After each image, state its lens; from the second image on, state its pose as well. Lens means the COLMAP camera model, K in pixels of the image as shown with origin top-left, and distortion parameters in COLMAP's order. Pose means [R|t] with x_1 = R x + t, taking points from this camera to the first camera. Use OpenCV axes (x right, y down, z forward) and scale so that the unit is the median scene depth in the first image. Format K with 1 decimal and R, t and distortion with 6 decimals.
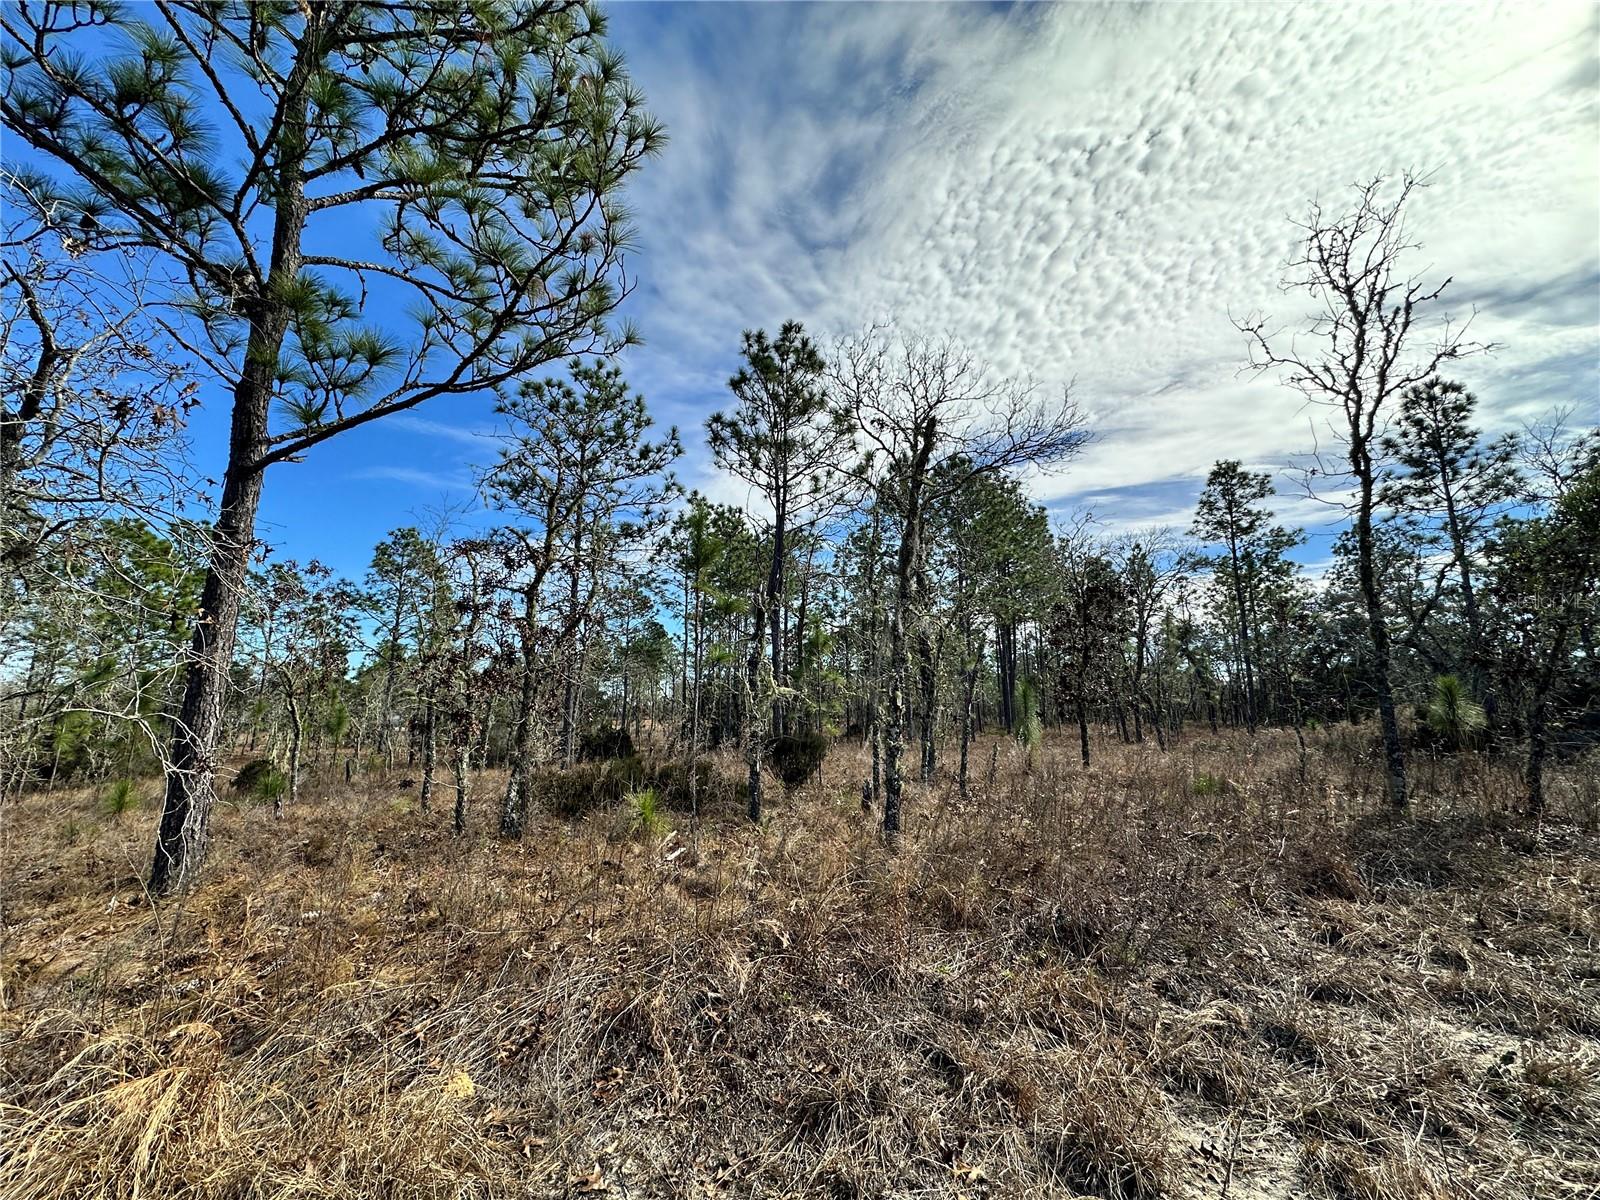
lens RADIAL K [[660.3, 0, 794.7], [0, 660.3, 597.2], [0, 0, 1]] dist [0.000171, 0.000209]
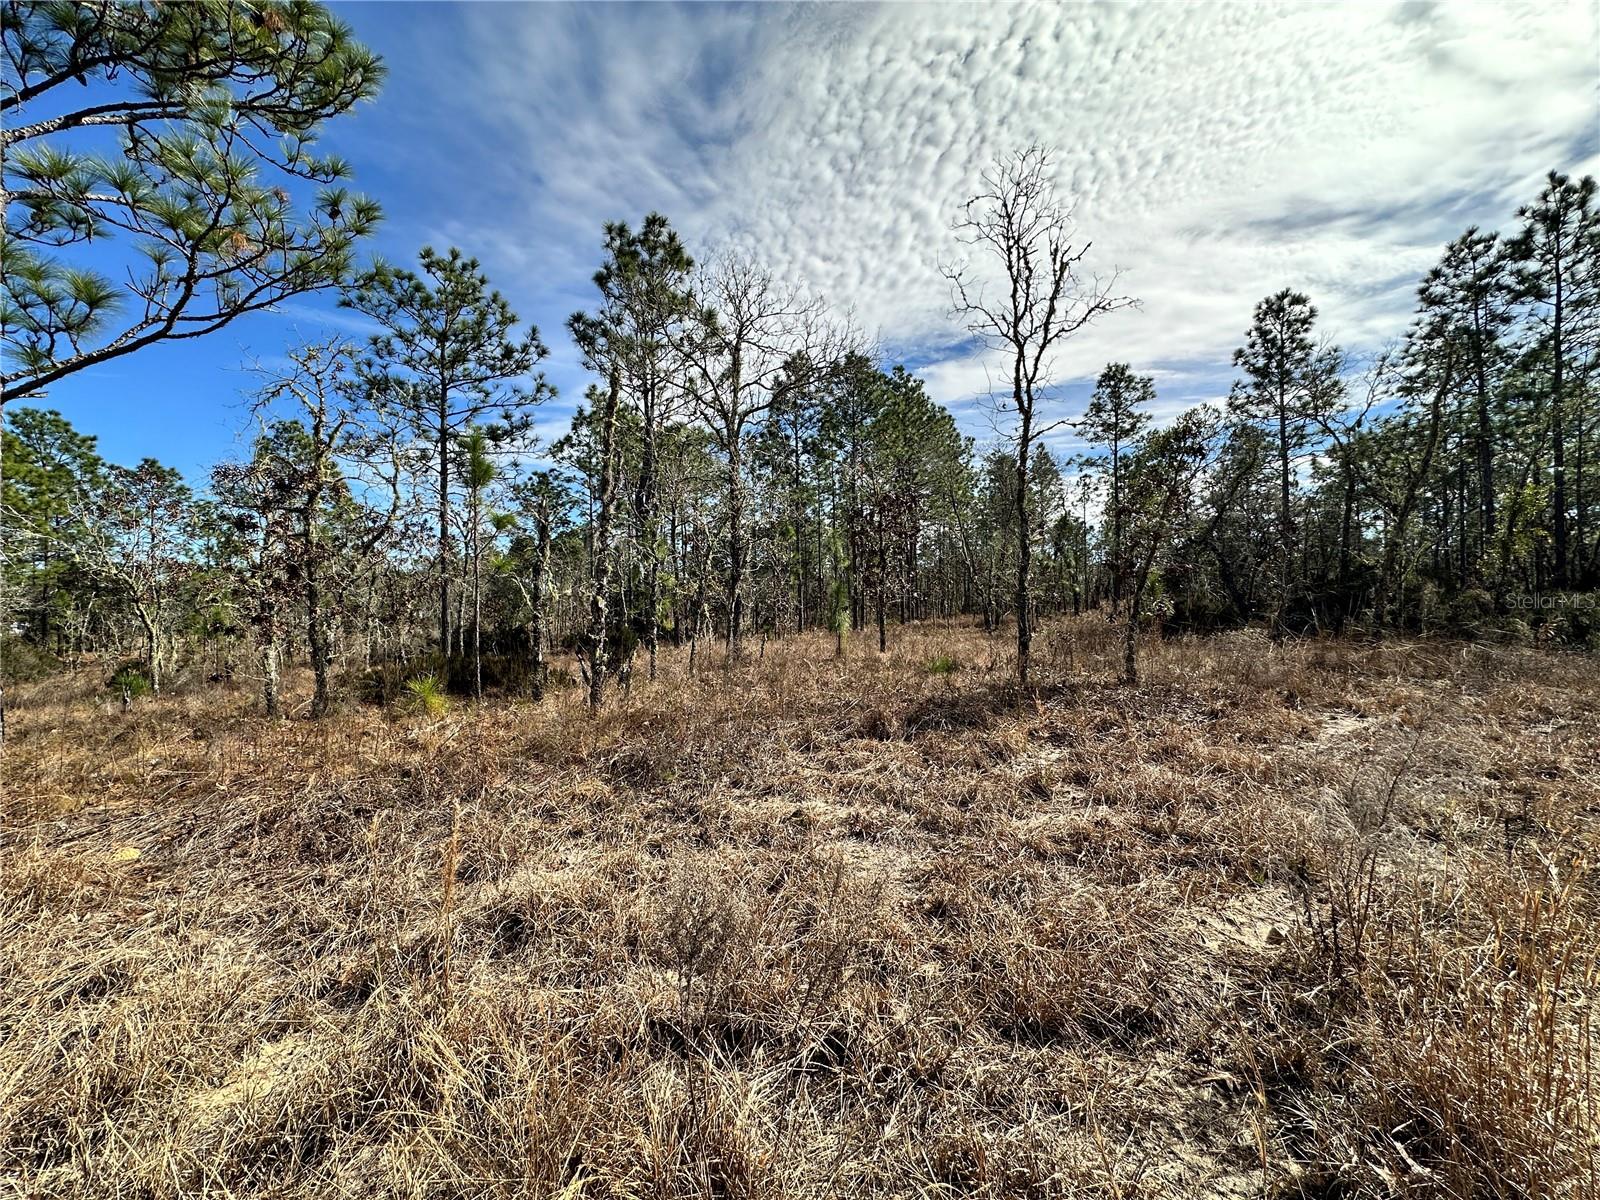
lens RADIAL K [[660.3, 0, 813.7], [0, 660.3, 608.3], [0, 0, 1]] dist [0.000171, 0.000209]
pose [[0.996172, -0.012649, 0.086493, 0.136175], [-0.002948, 0.984051, 0.177864, -0.016568], [-0.087364, -0.177438, 0.980247, -0.083357]]
